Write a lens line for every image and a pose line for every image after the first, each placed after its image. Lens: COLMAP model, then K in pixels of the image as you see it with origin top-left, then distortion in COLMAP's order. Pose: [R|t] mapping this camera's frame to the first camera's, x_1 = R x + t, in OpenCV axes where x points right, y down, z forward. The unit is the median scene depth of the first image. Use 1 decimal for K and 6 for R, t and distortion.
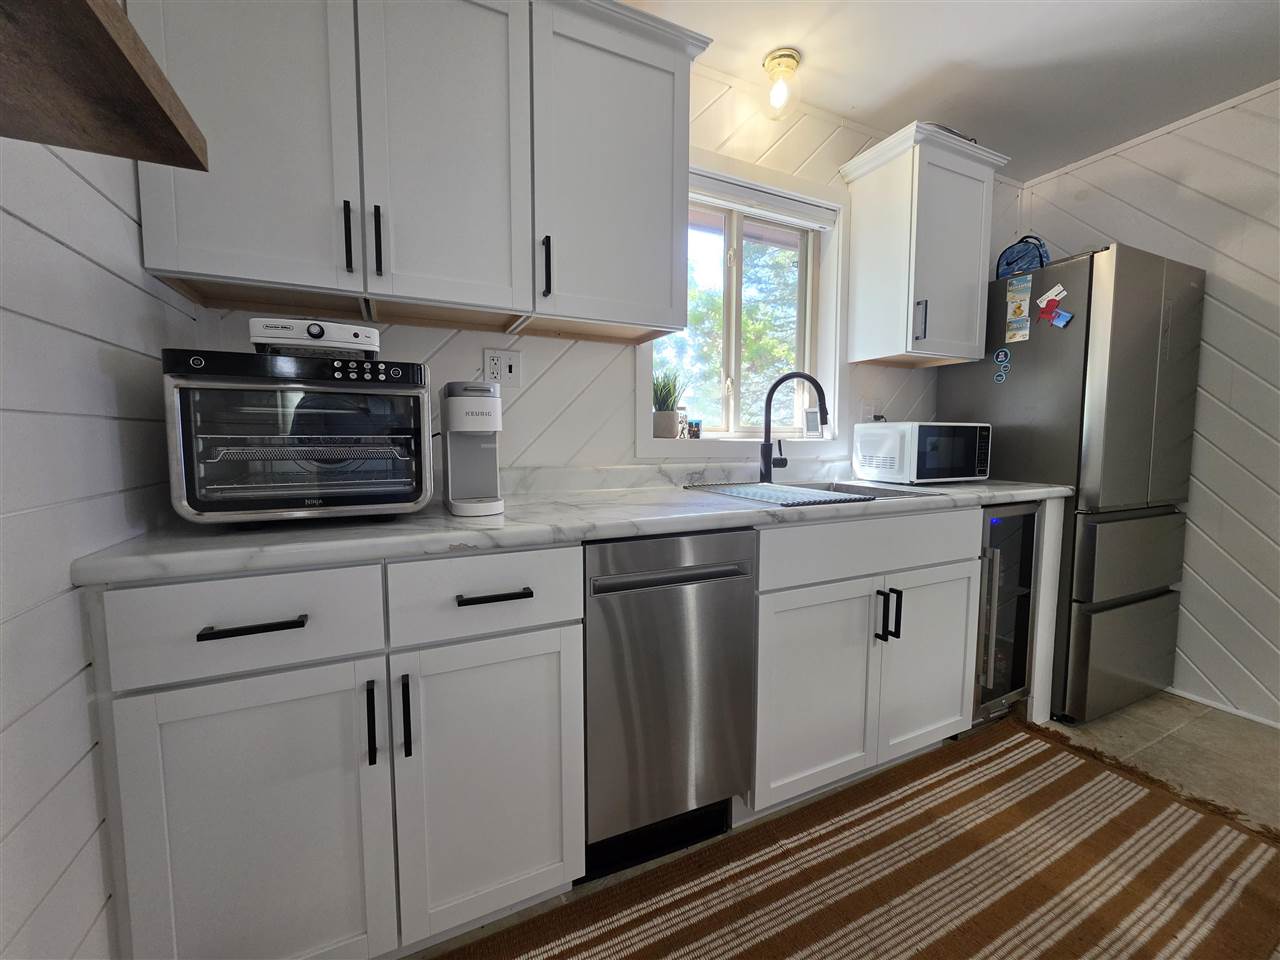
lens RADIAL K [[511.4, 0, 641.9], [0, 511.4, 476.7], [0, 0, 1]] dist [-0.003452, 0.000371]
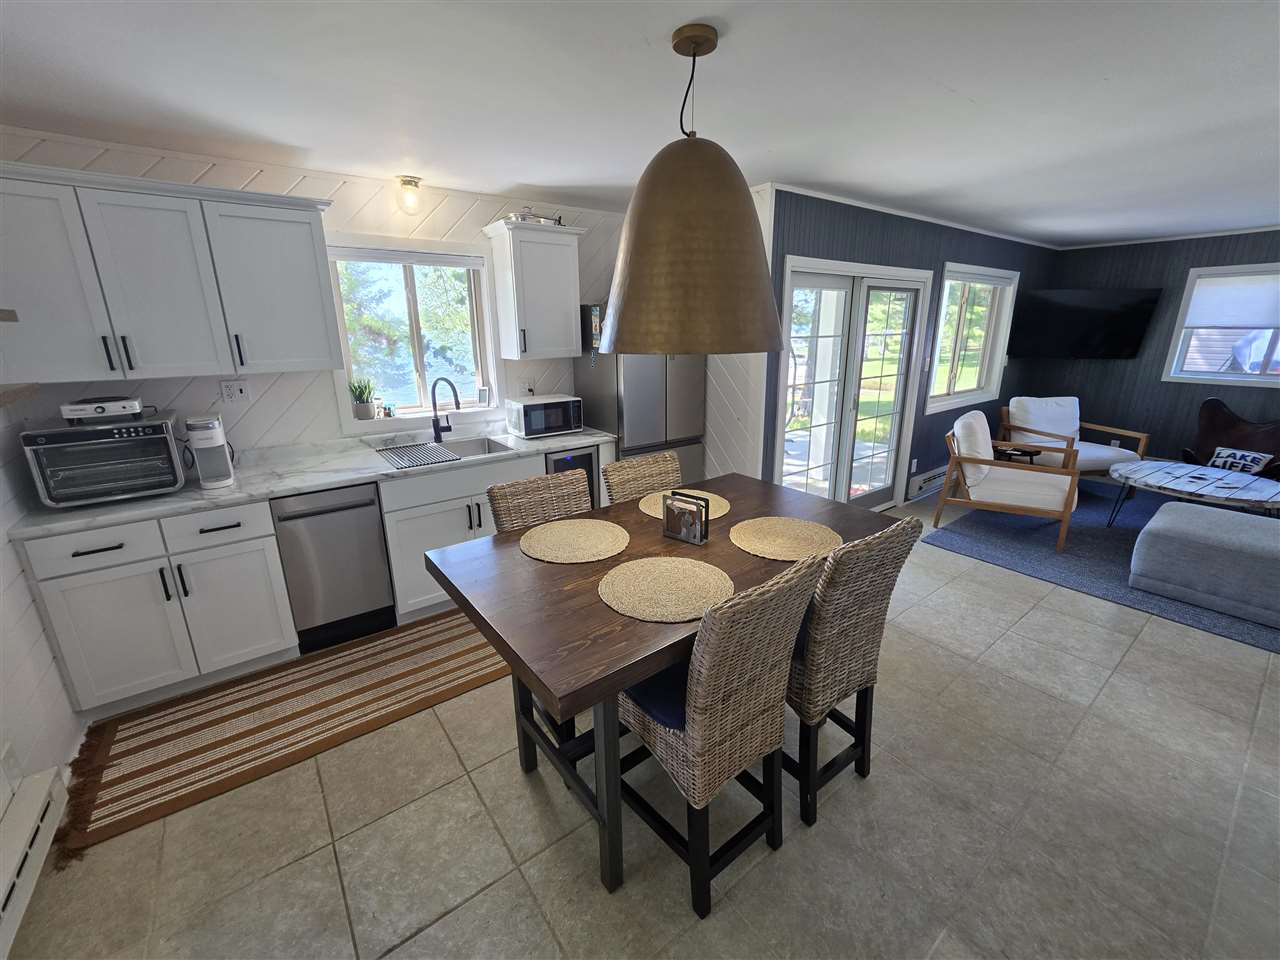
lens RADIAL K [[520.1, 0, 638.9], [0, 520.1, 468.8], [0, 0, 1]] dist [-0.002074, 0.000427]
pose [[0.980797, -0.061895, 0.184947, 0.719355], [0.026089, 0.981419, 0.190094, -0.262809], [-0.193277, -0.181618, 0.964188, -0.975827]]
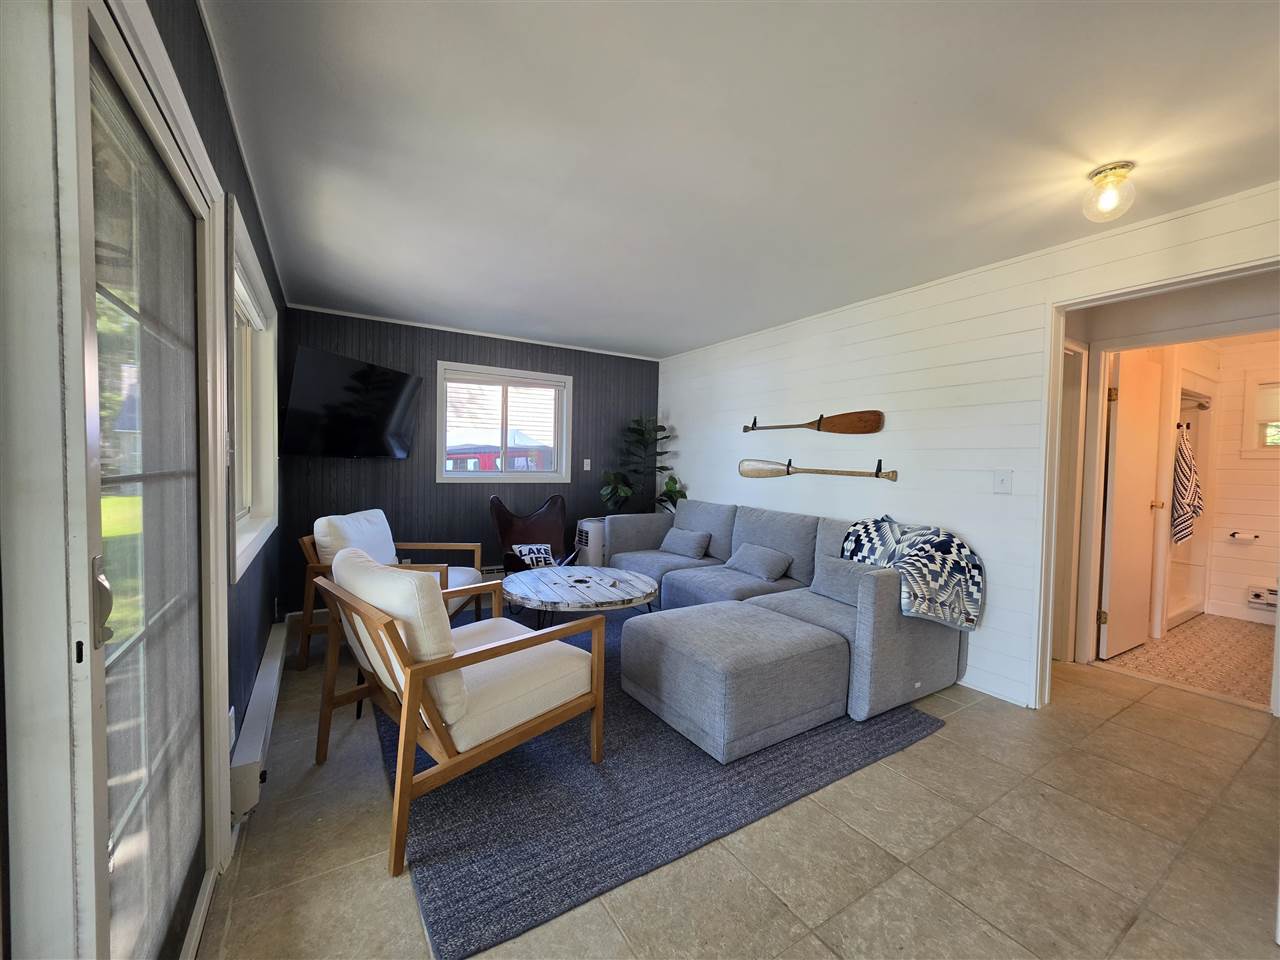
lens RADIAL K [[511.4, 0, 641.9], [0, 511.4, 476.7], [0, 0, 1]] dist [-0.003452, 0.000371]
pose [[-0.109682, -0.034252, 0.993376, 1.716730], [0.060335, 0.997334, 0.041050, -0.176041], [-0.992134, 0.064438, -0.107323, 0.867949]]
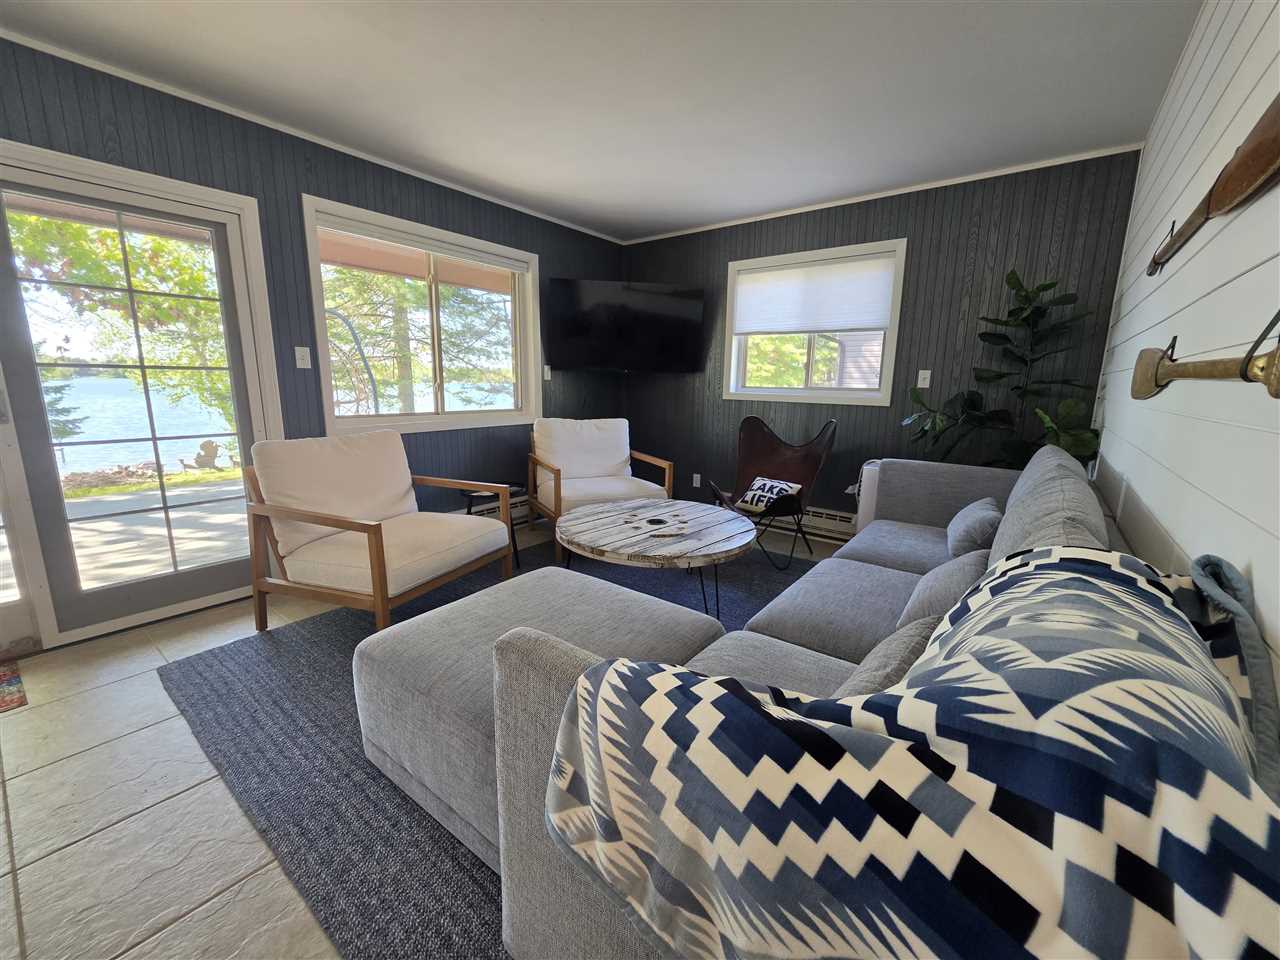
lens RADIAL K [[511.4, 0, 641.9], [0, 511.4, 476.7], [0, 0, 1]] dist [-0.003452, 0.000371]
pose [[0.893142, -0.072824, 0.443840, 3.073285], [0.025064, 0.993330, 0.112546, -0.002986], [-0.449076, -0.089395, 0.889010, -0.527146]]
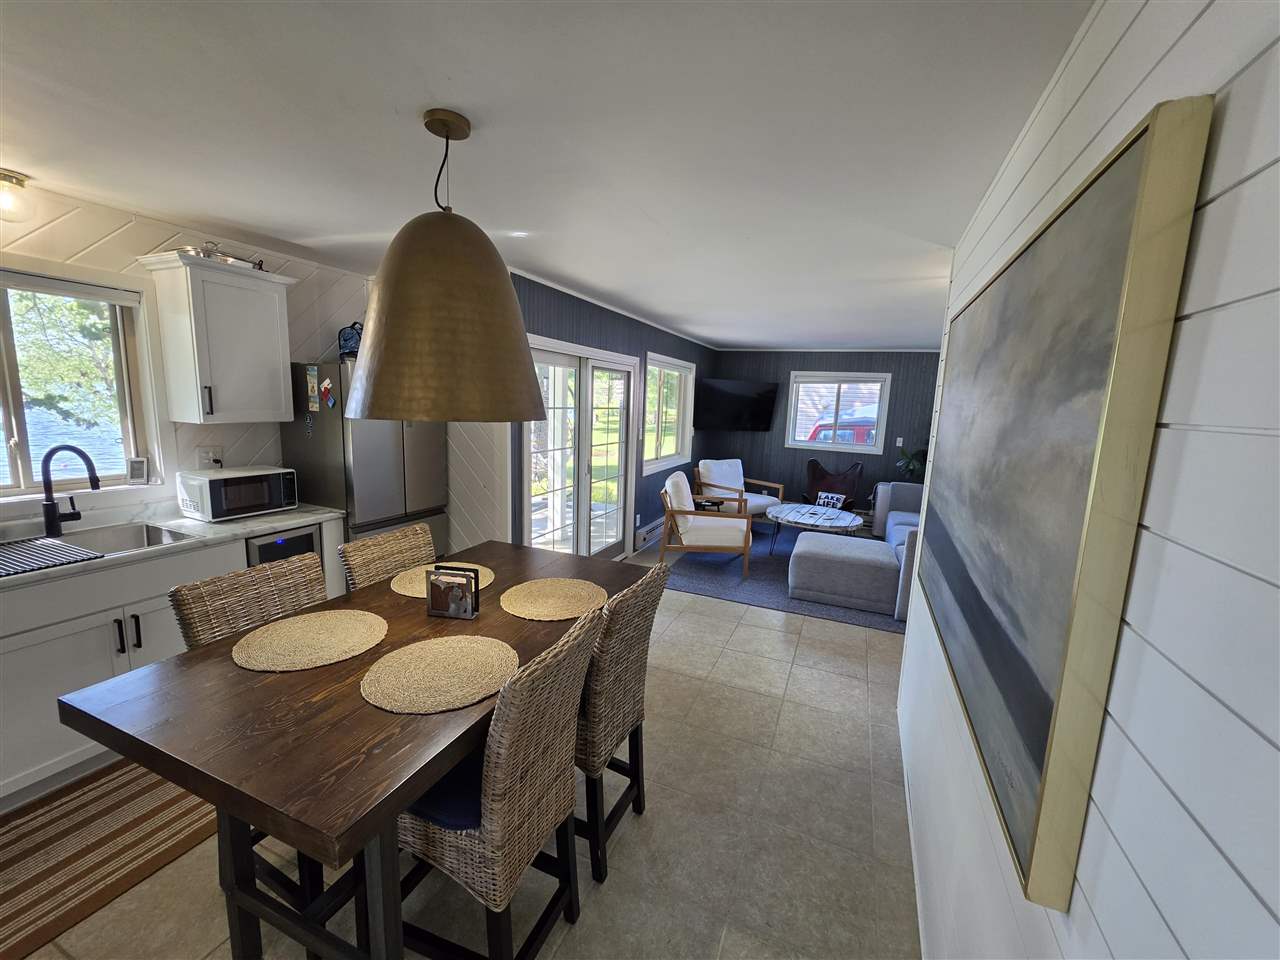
lens RADIAL K [[511.4, 0, 641.9], [0, 511.4, 476.7], [0, 0, 1]] dist [-0.003452, 0.000371]
pose [[0.753167, -0.070278, 0.654065, 0.641019], [0.014521, 0.995811, 0.090278, -0.264742], [-0.657669, -0.058497, 0.751032, -0.947711]]
